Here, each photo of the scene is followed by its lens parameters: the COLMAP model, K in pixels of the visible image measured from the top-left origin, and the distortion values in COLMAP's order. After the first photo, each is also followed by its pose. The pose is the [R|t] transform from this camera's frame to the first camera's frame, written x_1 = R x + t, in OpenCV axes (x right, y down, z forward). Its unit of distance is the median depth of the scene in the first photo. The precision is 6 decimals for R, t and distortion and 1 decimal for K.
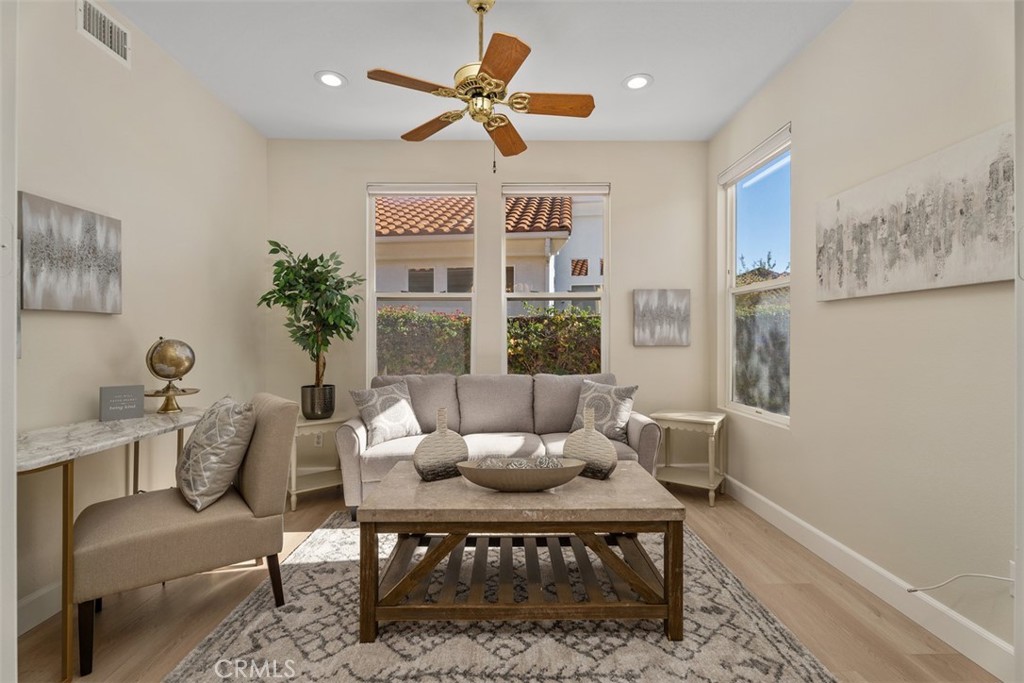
lens RADIAL K [[456.8, 0, 512.1], [0, 456.8, 339.0], [0, 0, 1]] dist [-0.000899, -0.000477]
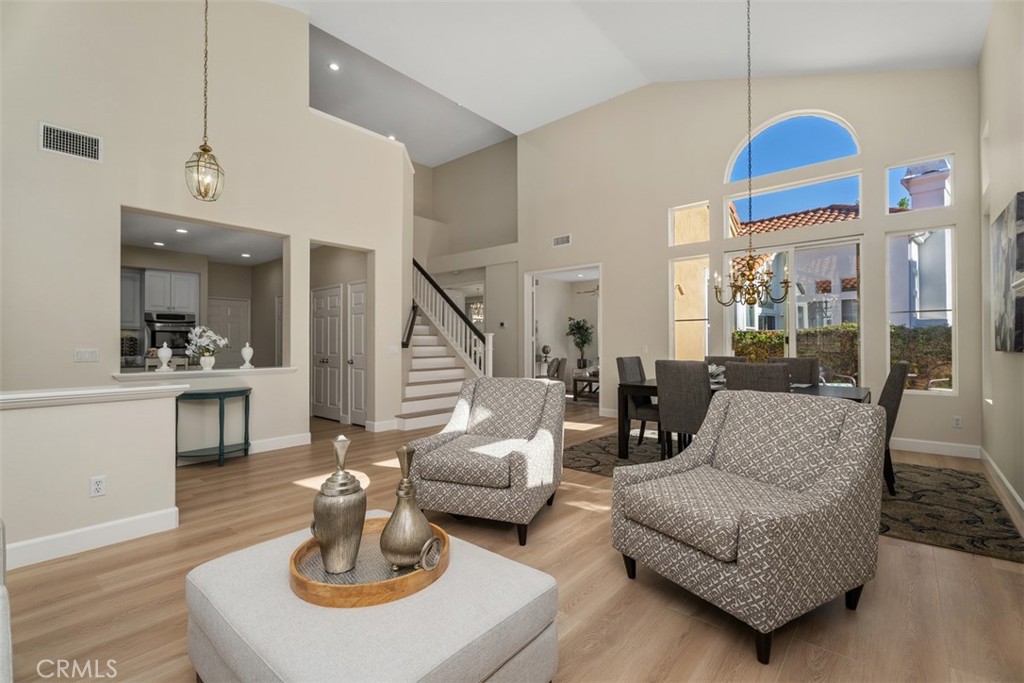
lens RADIAL K [[456.8, 0, 512.1], [0, 456.8, 339.0], [0, 0, 1]] dist [-0.000899, -0.000477]
pose [[0.748472, -0.006756, -0.663132, 1.260523], [0.004223, 0.999976, -0.005421, -0.025653], [0.663153, 0.001257, 0.748483, -1.646174]]
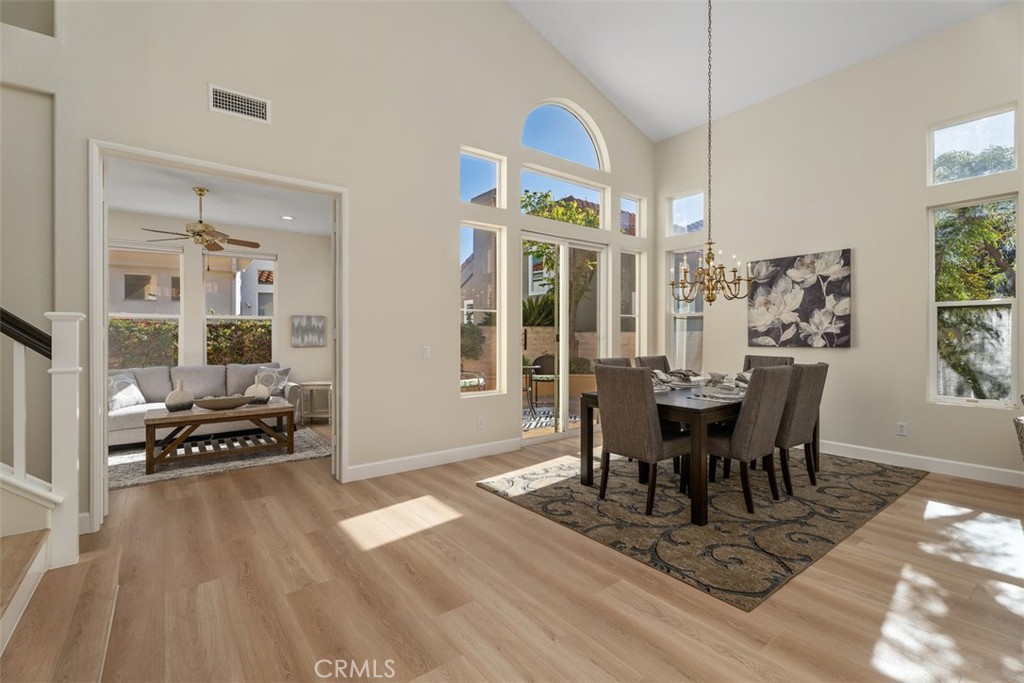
lens RADIAL K [[453.3, 0, 509.9], [0, 453.3, 337.5], [0, 0, 1]] dist [0.001568, 0.000267]
pose [[0.809608, -0.003824, 0.586959, -0.086866], [-0.000129, 0.999978, 0.006693, -0.034249], [-0.586971, -0.005495, 0.809589, -0.954482]]
